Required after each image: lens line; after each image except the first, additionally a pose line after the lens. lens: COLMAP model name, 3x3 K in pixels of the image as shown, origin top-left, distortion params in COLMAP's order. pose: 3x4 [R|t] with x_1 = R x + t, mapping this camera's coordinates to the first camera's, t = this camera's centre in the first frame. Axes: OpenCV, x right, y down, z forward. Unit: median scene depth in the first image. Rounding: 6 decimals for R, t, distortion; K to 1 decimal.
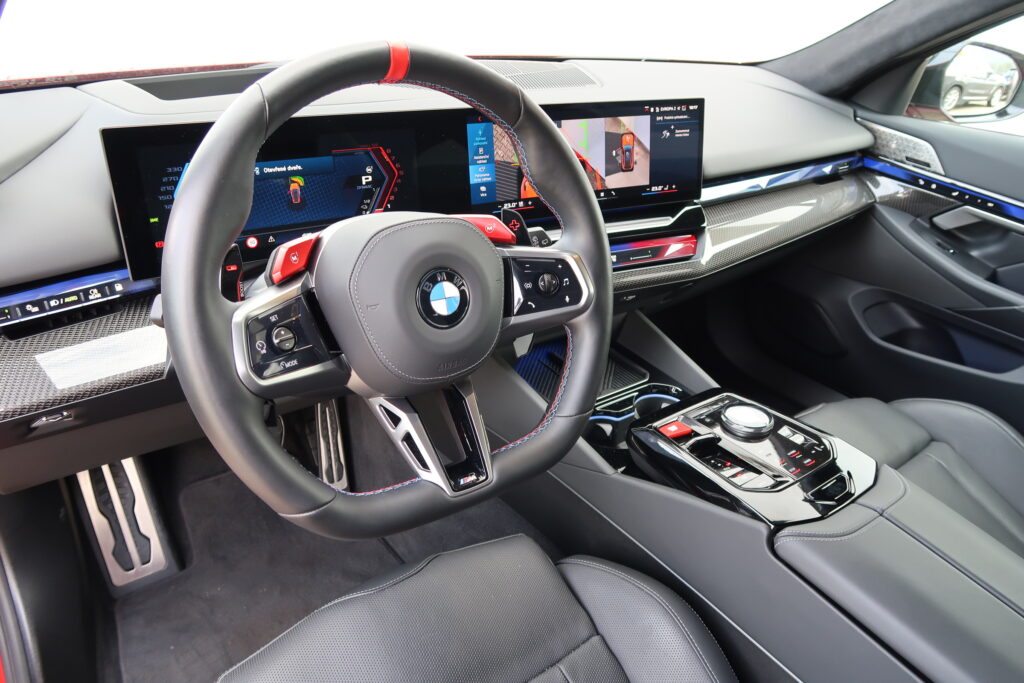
lens RADIAL K [[701.5, 0, 512.0], [0, 701.5, 341.5], [0, 0, 1]] dist [-0.008035, -0.001077]
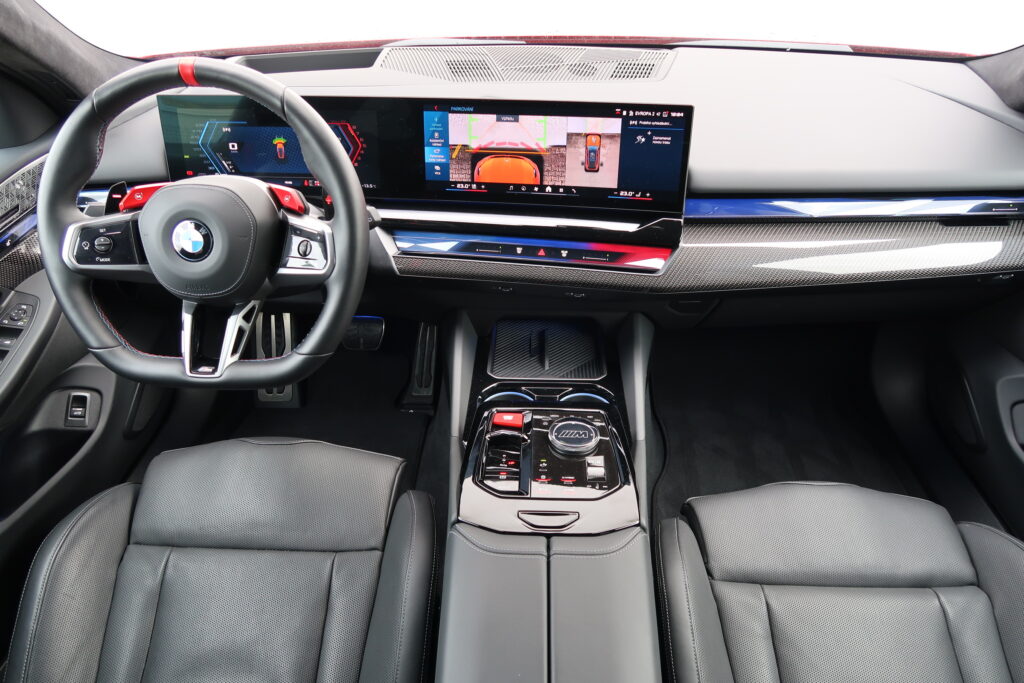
lens RADIAL K [[701.5, 0, 512.0], [0, 701.5, 341.5], [0, 0, 1]] dist [-0.008035, -0.001077]
pose [[0.778886, 0.285947, -0.558185, 0.710746], [-0.244033, 0.958054, 0.150271, -0.132738], [0.577740, 0.019171, 0.815995, 0.115465]]
